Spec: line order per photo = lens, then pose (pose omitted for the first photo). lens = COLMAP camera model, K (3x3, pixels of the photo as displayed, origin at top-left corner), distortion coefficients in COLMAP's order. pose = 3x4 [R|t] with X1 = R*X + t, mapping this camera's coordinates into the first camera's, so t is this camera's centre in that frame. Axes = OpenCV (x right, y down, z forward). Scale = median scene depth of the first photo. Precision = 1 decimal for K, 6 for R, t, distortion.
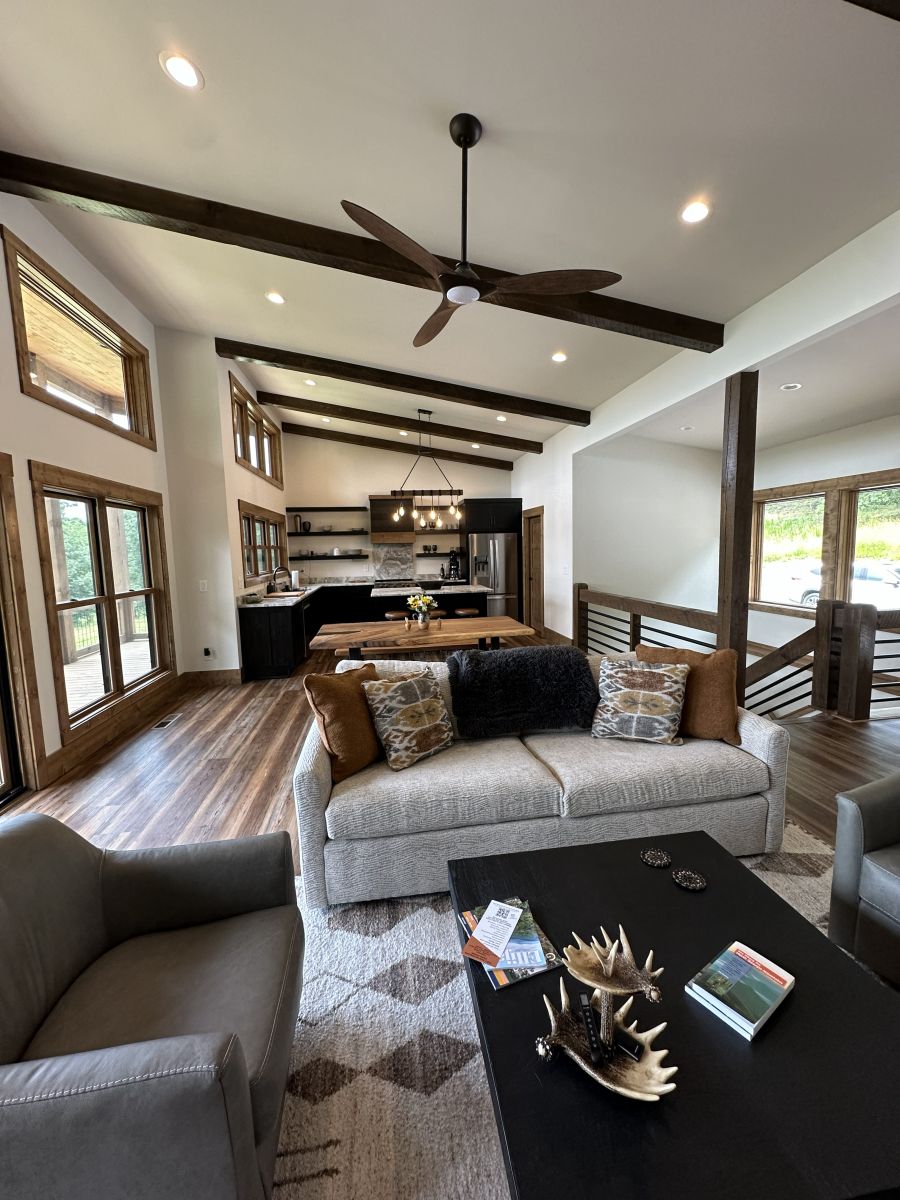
lens RADIAL K [[479.9, 0, 449.7], [0, 479.9, 600.8], [0, 0, 1]] dist [-0.001008, -0.000143]
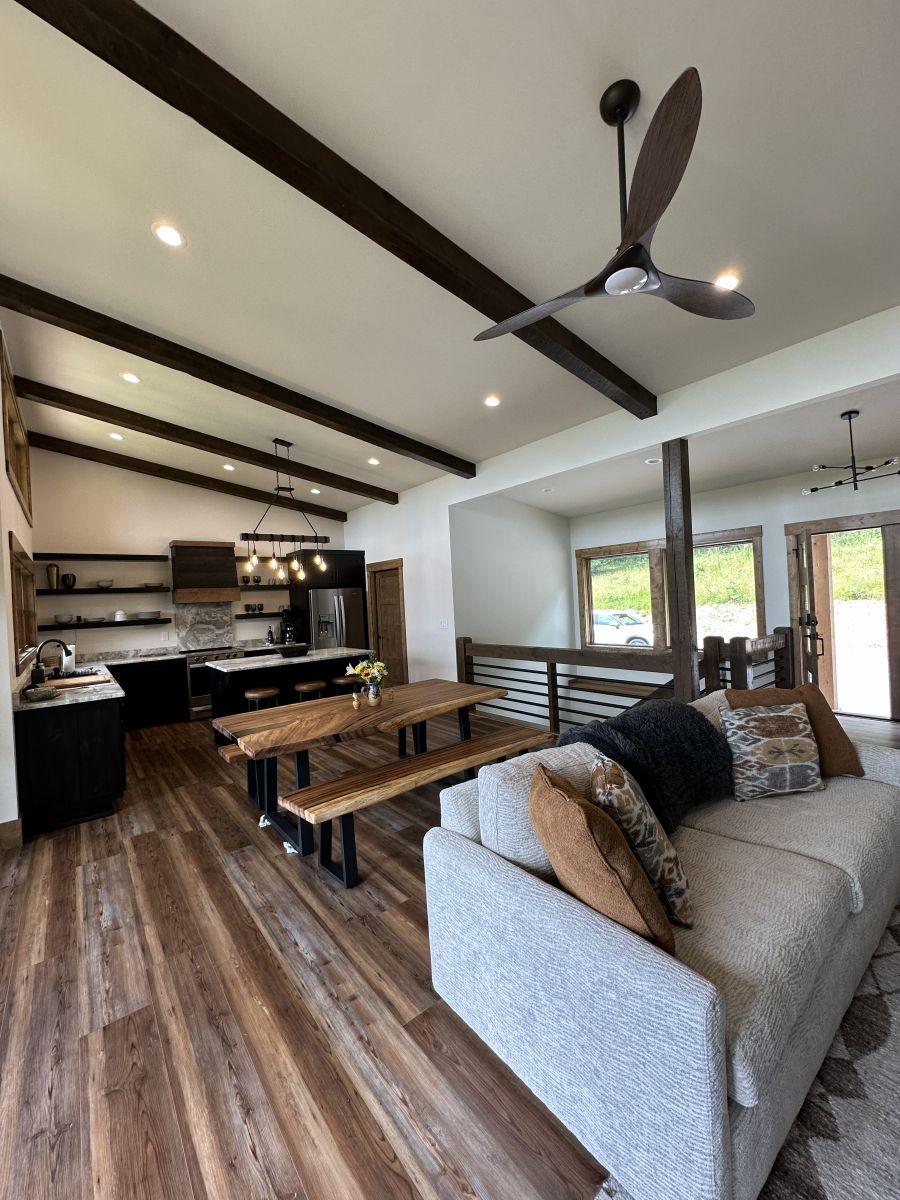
lens RADIAL K [[479.9, 0, 450.8], [0, 479.9, 600.7], [0, 0, 1]] dist [-0.001008, -0.000143]
pose [[0.863445, -0.019753, 0.504056, -0.272696], [0.083131, 0.991143, -0.103562, -0.014356], [-0.497546, 0.131323, 0.857440, 0.215612]]
